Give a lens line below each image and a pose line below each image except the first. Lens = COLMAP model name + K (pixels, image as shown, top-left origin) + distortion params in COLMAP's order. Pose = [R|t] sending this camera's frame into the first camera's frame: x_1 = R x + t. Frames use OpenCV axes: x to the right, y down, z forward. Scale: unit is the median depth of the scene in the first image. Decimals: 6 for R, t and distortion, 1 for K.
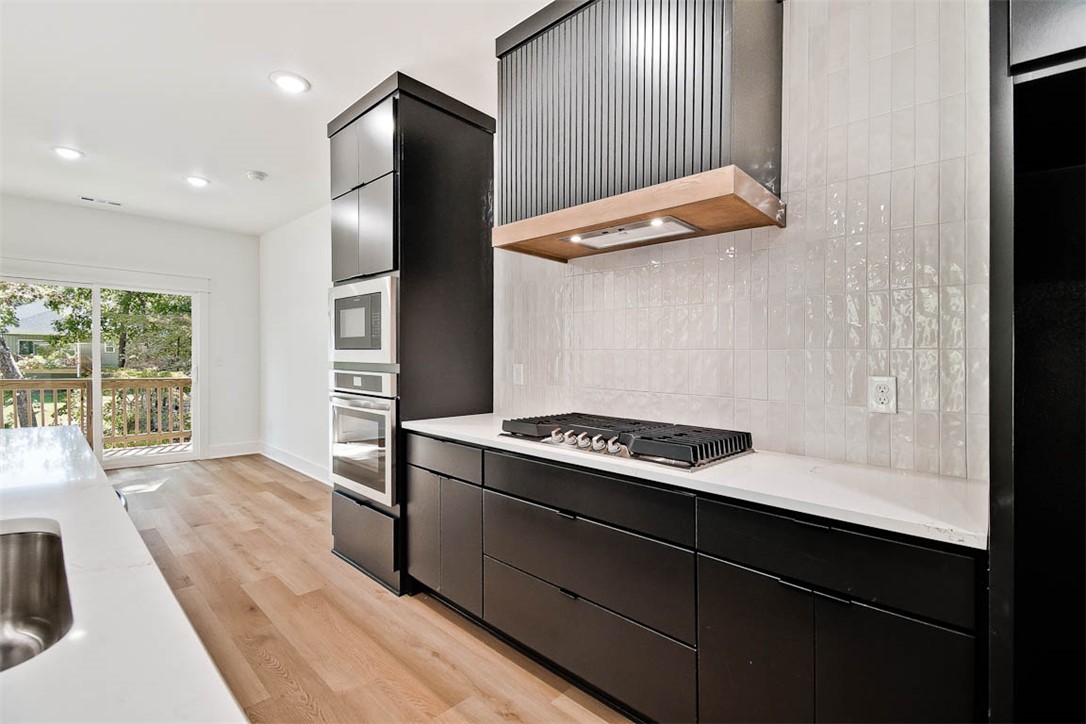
lens RADIAL K [[481.6, 0, 540.2], [0, 481.6, 364.7], [0, 0, 1]] dist [0.001926, -0.015600]
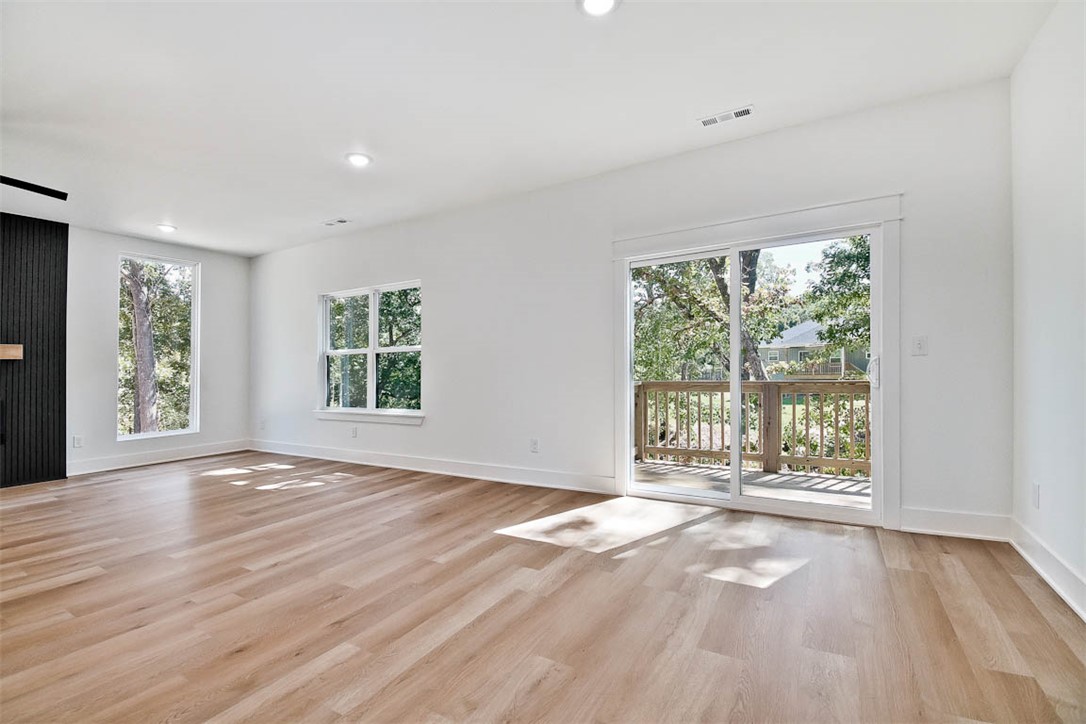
lens RADIAL K [[481.6, 0, 540.2], [0, 481.6, 364.7], [0, 0, 1]] dist [0.001926, -0.015600]
pose [[0.208498, -0.026161, -0.977673, -0.462657], [0.011063, 0.999641, -0.024390, 0.036875], [0.977960, -0.005731, 0.208712, 0.941395]]
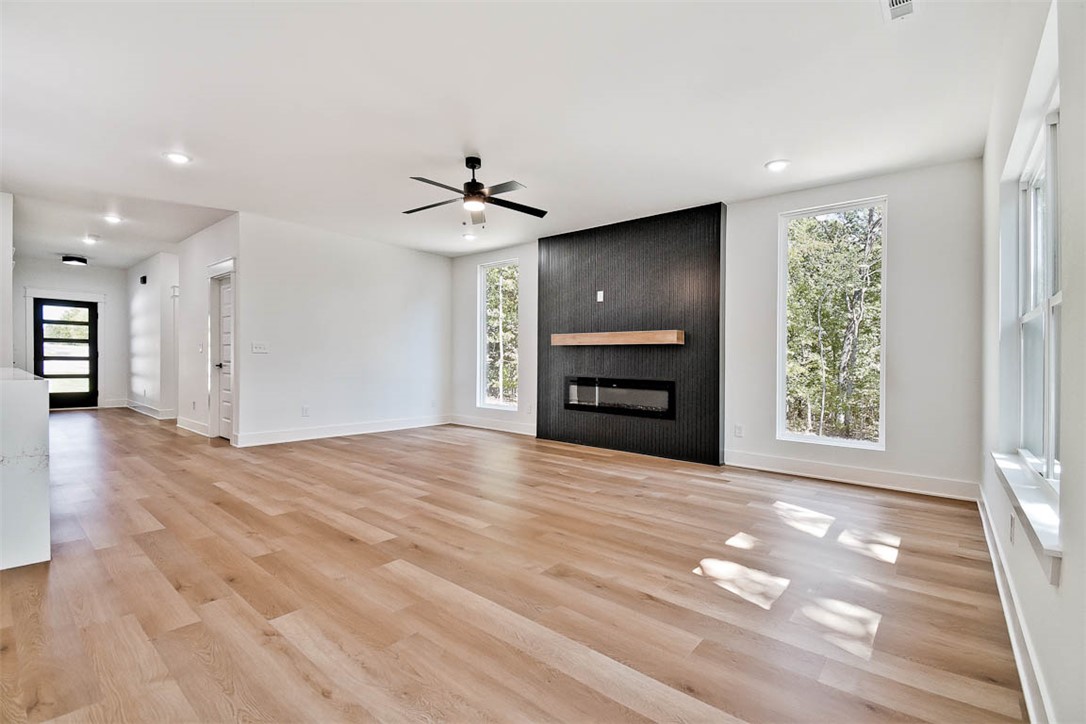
lens RADIAL K [[481.6, 0, 540.2], [0, 481.6, 364.7], [0, 0, 1]] dist [0.001926, -0.015600]
pose [[-0.997910, -0.035372, -0.054086, -1.806846], [-0.036730, 0.999029, 0.024311, 0.017271], [0.053174, 0.026246, -0.998240, 1.266814]]
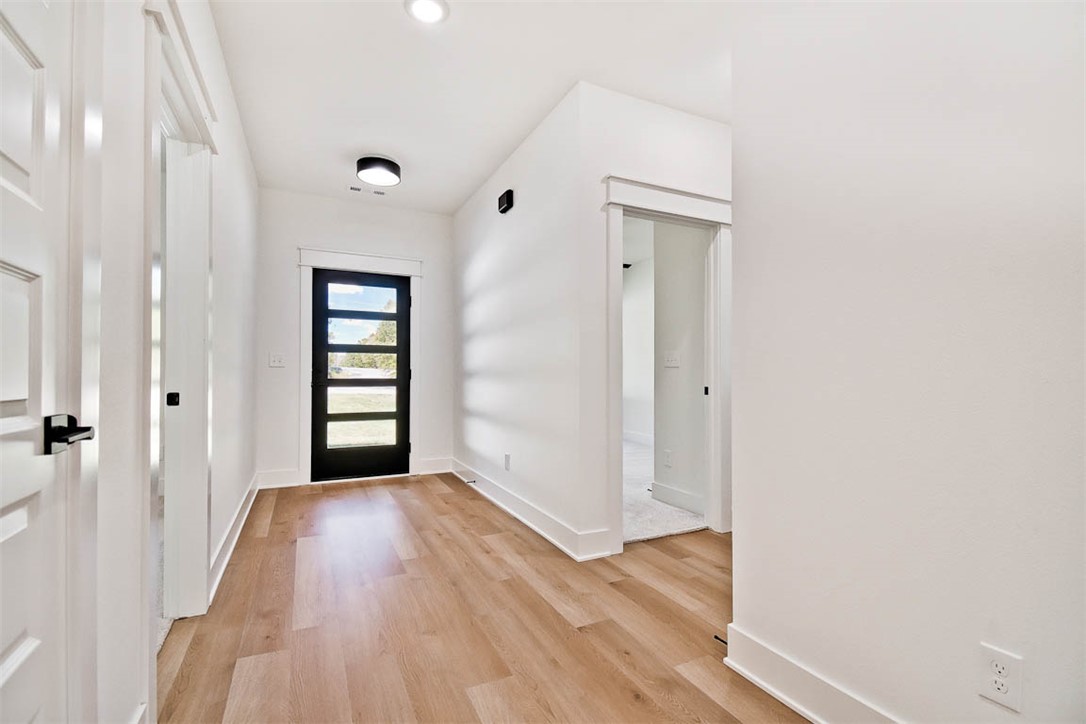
lens RADIAL K [[481.6, 0, 540.2], [0, 481.6, 364.7], [0, 0, 1]] dist [0.001926, -0.015600]
pose [[-0.933005, -0.011334, 0.359684, -0.096909], [-0.014720, 0.999869, -0.006675, 0.102686], [-0.359562, -0.011522, -0.933050, -0.616785]]
